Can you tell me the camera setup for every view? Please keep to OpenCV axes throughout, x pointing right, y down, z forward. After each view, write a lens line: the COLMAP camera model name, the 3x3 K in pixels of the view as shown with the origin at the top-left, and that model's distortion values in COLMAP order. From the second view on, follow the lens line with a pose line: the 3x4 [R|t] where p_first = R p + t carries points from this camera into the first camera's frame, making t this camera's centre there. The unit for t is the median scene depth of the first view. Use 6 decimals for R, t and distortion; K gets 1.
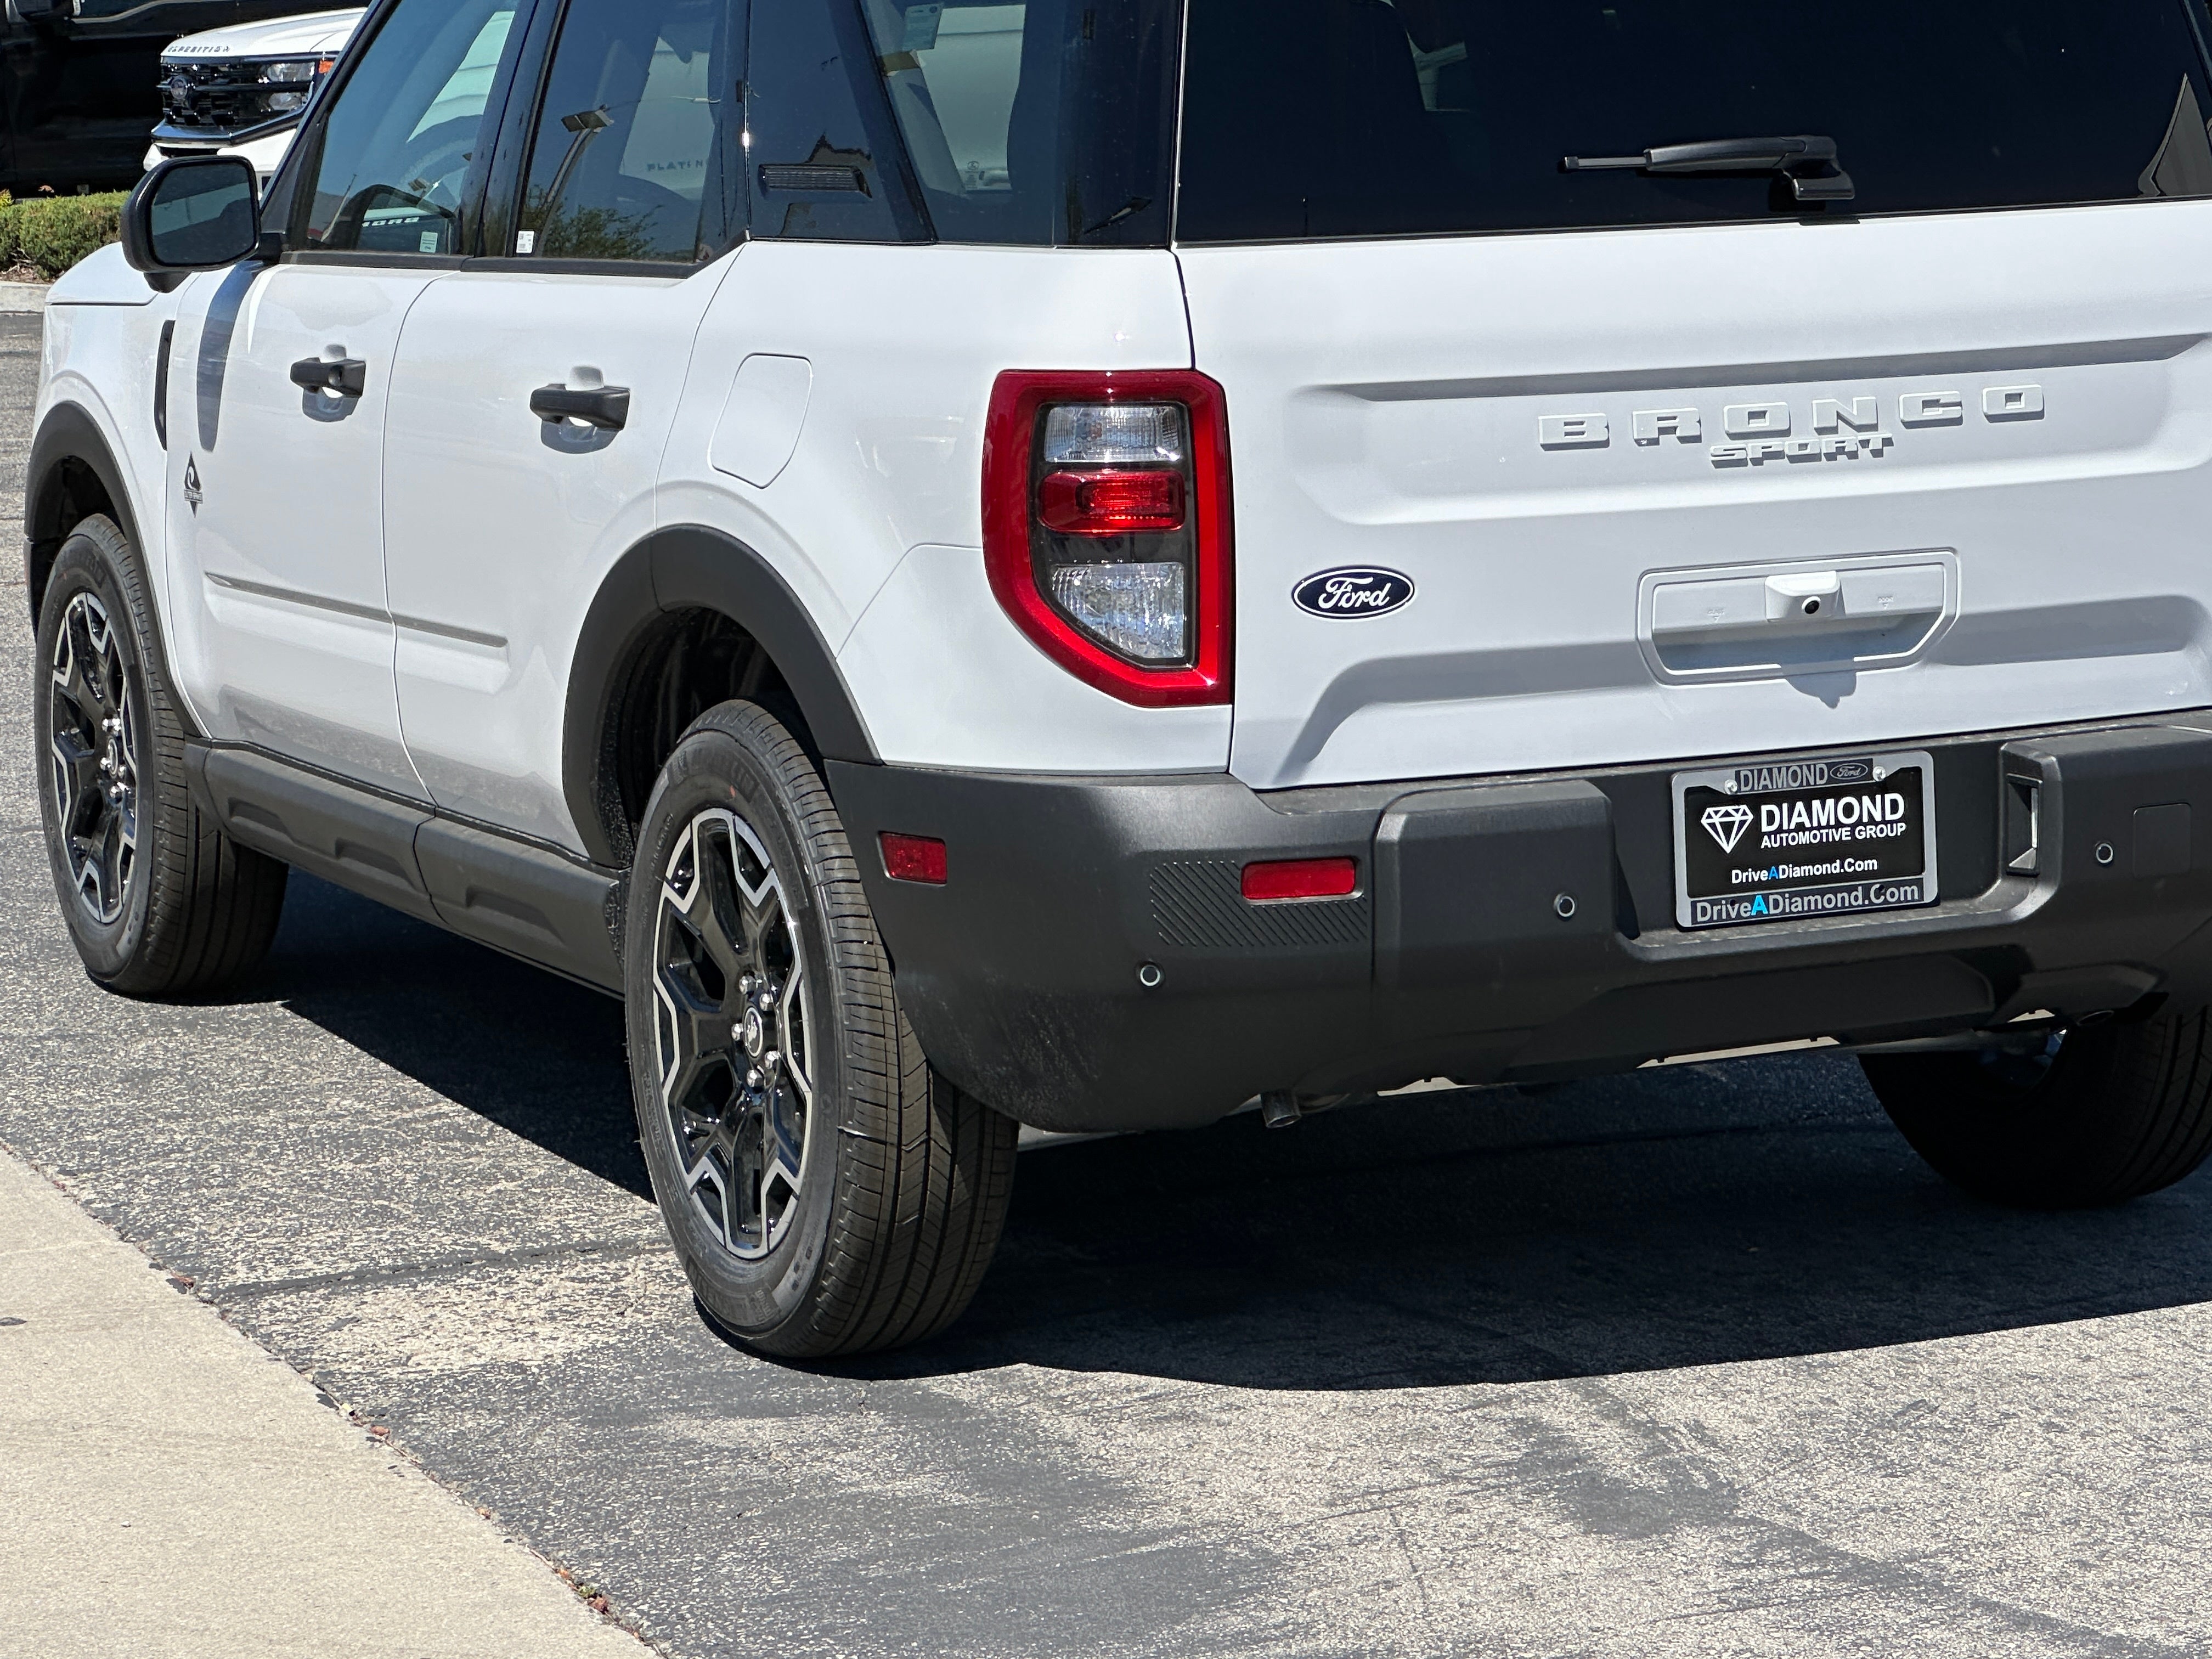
lens RADIAL K [[6004.4, 0, 1096.4], [0, 6004.4, 762.6], [0, 0, 1]] dist [-0.437536, 11.126660]
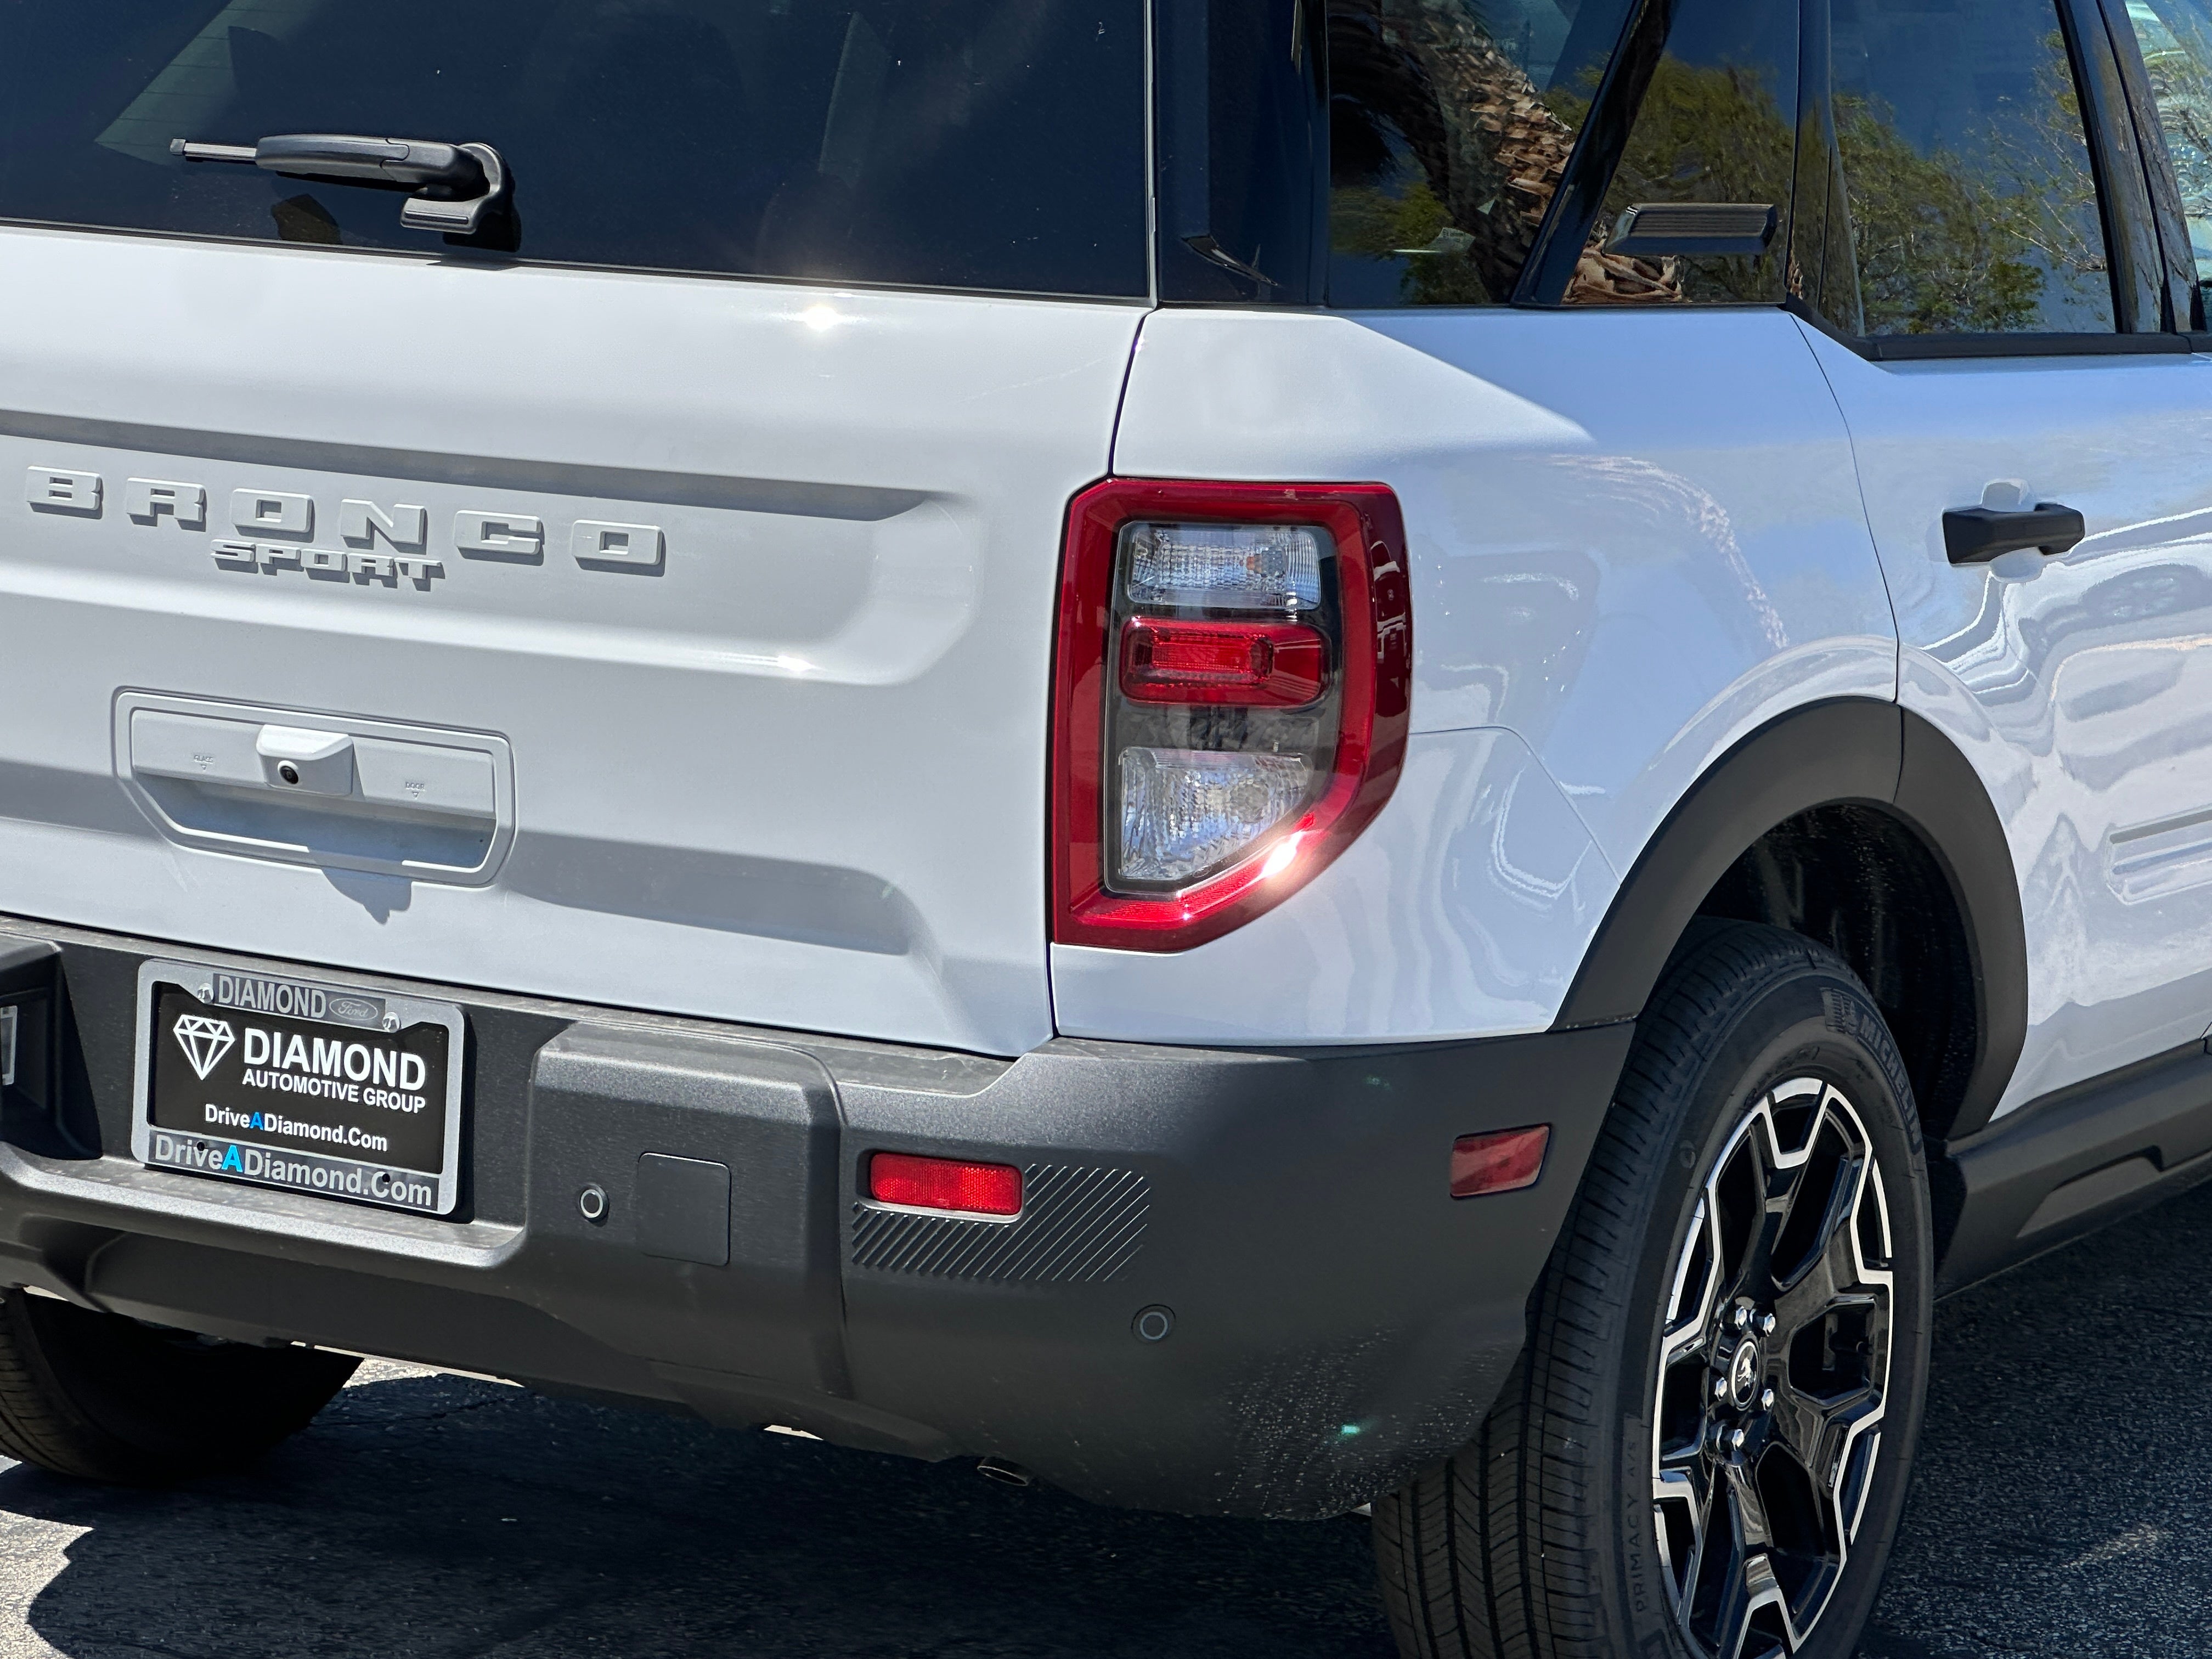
lens RADIAL K [[5265.1, 0, 1106.0], [0, 5265.1, 829.5], [0, 0, 1]] dist [-0.474709, 10.942050]
pose [[0.592279, 0.169069, -0.787795, 0.680601], [-0.162232, 0.982737, 0.088937, -0.092008], [0.789231, 0.075130, 0.609483, 0.678293]]
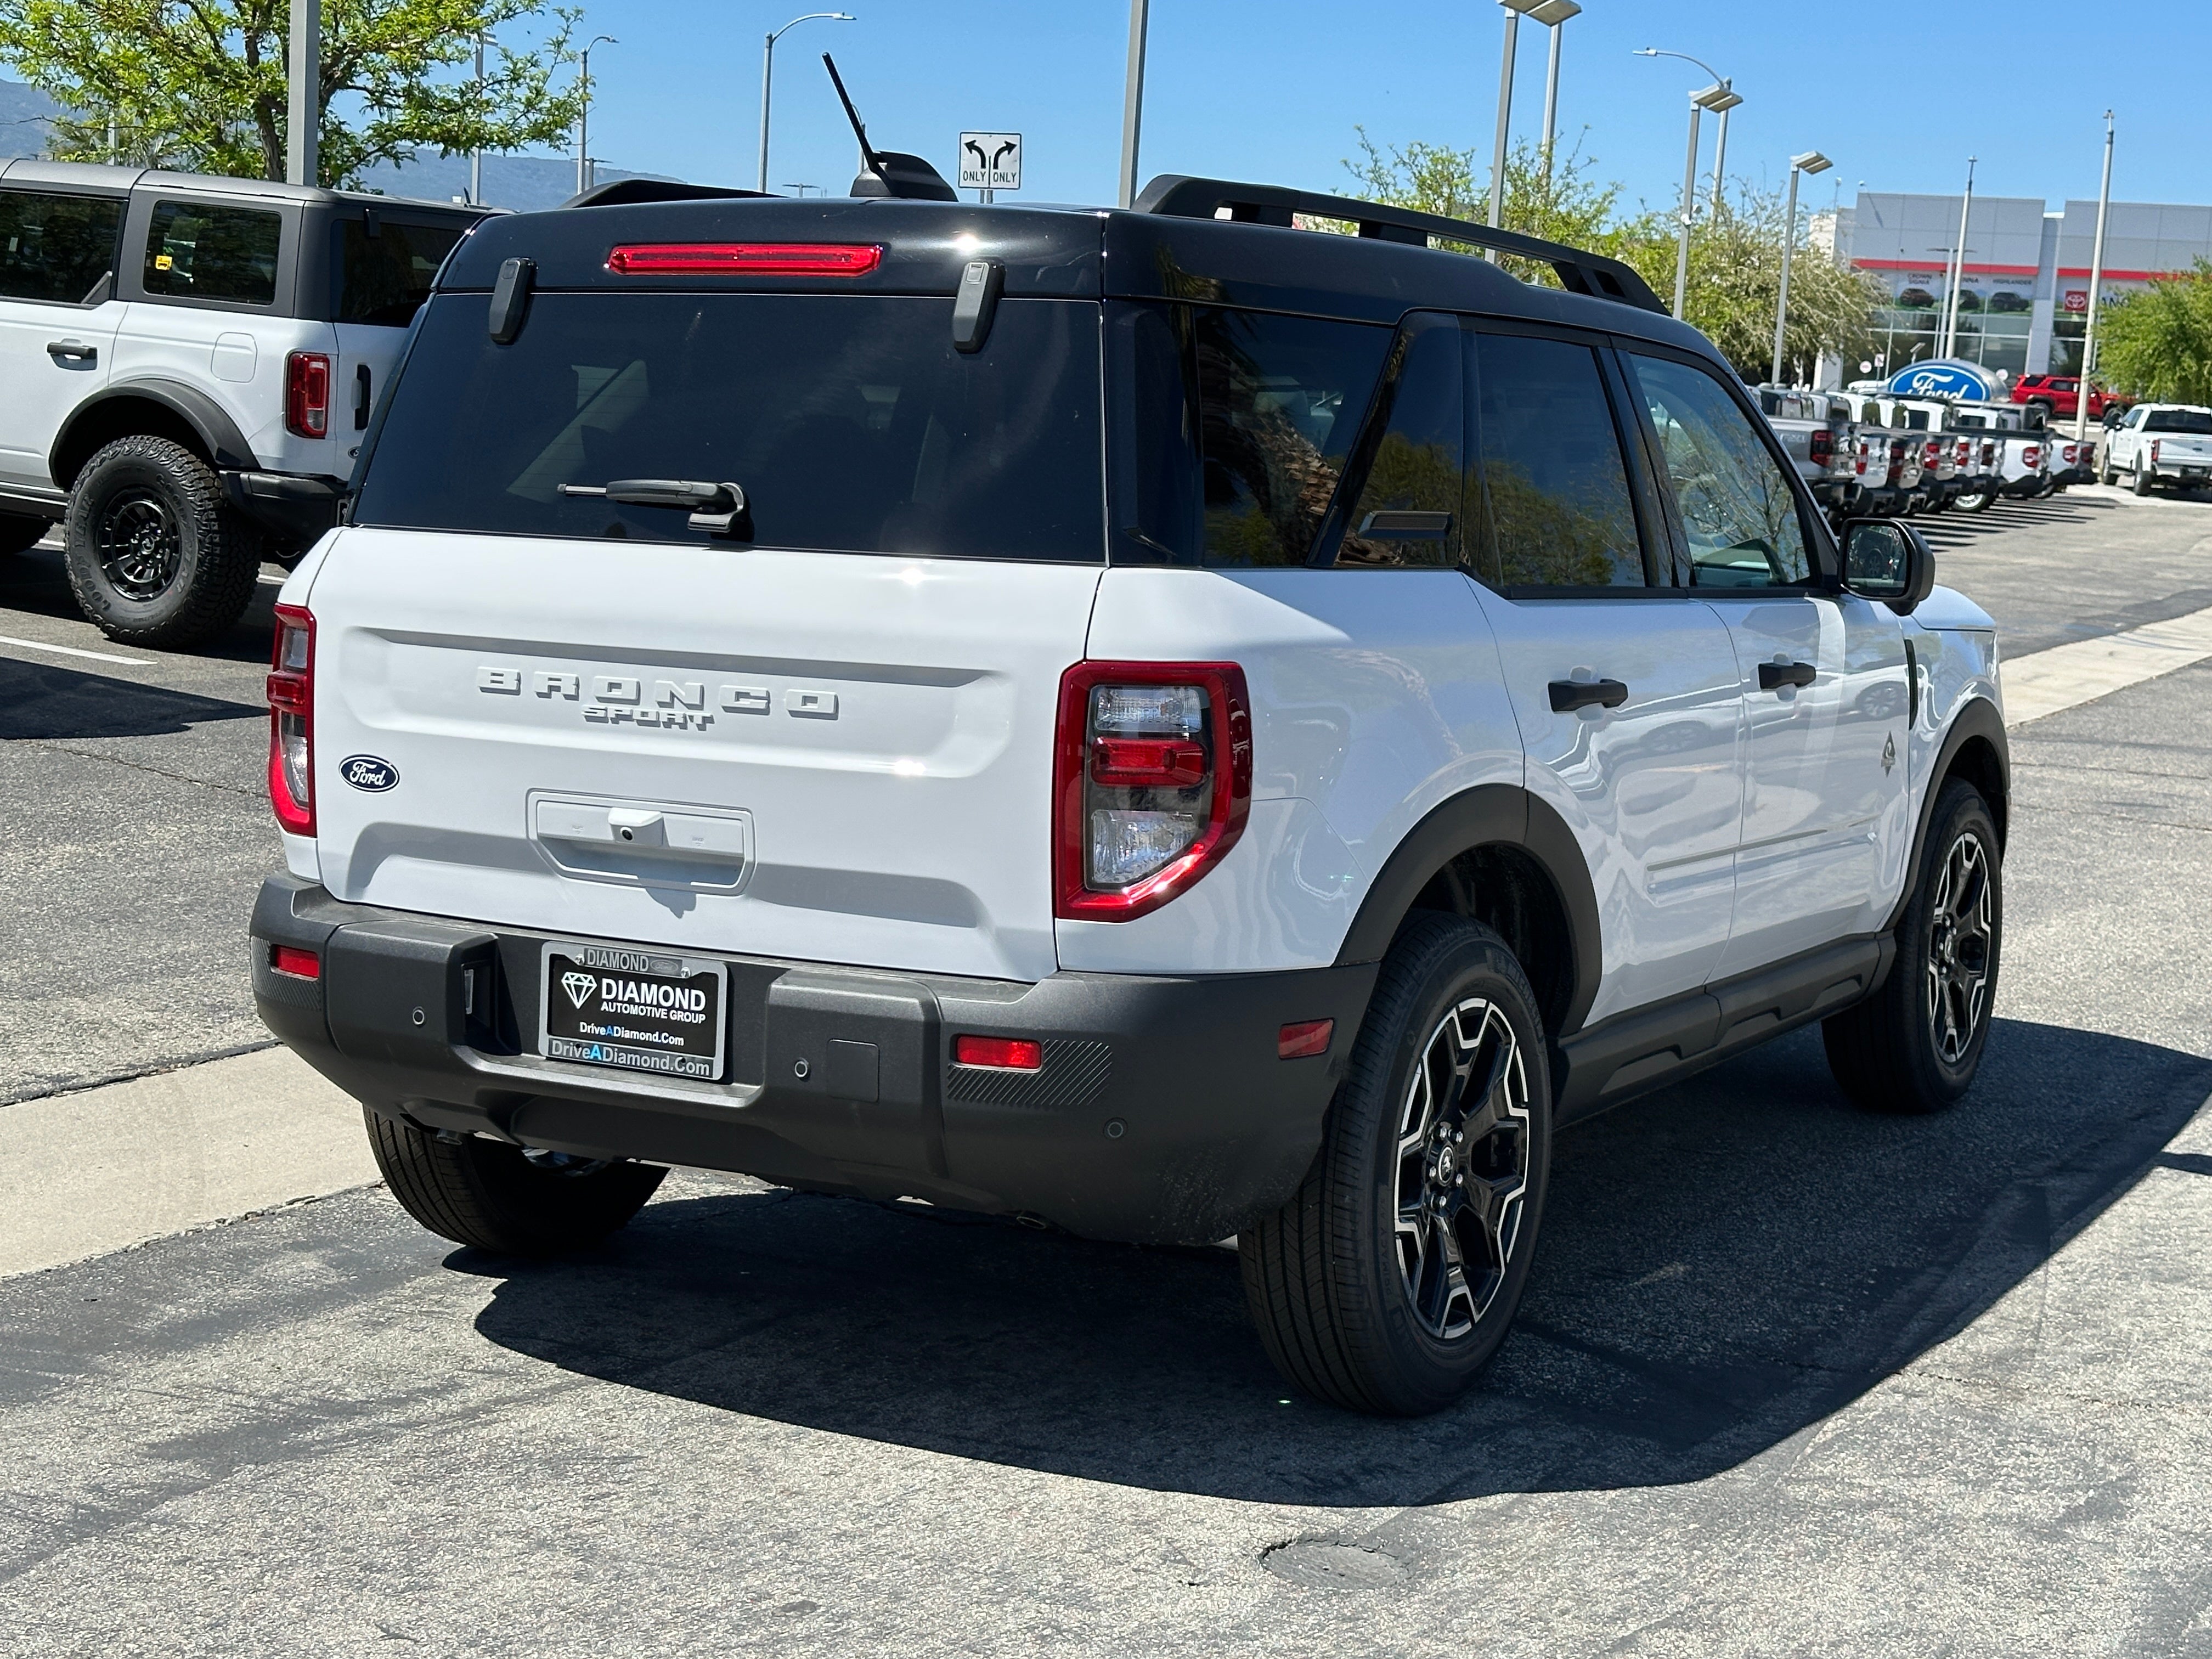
lens RADIAL K [[3262.8, 0, 1160.3], [0, 3262.8, 819.4], [0, 0, 1]] dist [0.046322, 0.127840]
pose [[0.616332, 0.132850, -0.776200, 0.741152], [-0.150923, 0.987323, 0.049146, -0.081535], [0.772889, 0.086856, 0.628569, 0.630478]]
